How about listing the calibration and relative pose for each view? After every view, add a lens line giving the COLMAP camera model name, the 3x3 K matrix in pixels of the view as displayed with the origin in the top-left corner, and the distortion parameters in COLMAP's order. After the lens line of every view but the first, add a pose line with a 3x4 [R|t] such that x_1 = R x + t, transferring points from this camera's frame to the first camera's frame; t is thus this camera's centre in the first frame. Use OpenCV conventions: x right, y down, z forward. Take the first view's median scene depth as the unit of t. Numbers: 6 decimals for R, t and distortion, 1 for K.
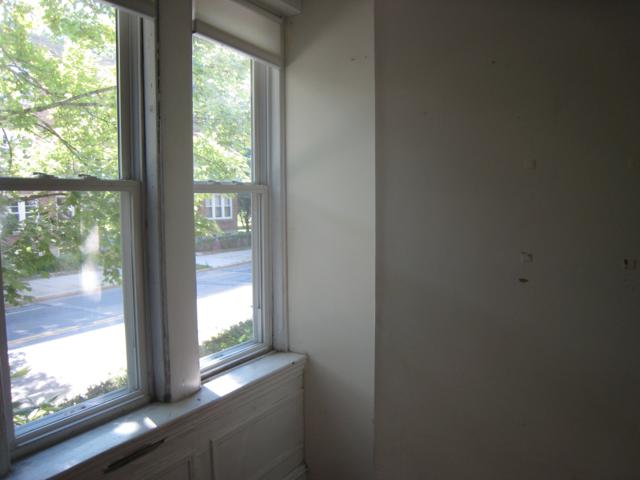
lens RADIAL K [[537.6, 0, 319.2], [0, 537.6, 254.1], [0, 0, 1]] dist [-0.114213, 0.050352]
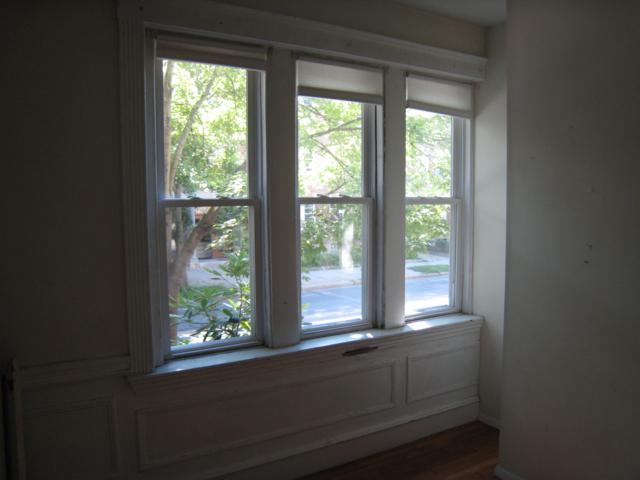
lens RADIAL K [[537.6, 0, 319.2], [0, 537.6, 254.1], [0, 0, 1]] dist [-0.114213, 0.050352]
pose [[0.885027, 0.042597, -0.463588, 0.238663], [-0.045780, 0.998942, 0.004390, 0.033424], [0.463284, 0.017338, 0.886040, -0.461634]]
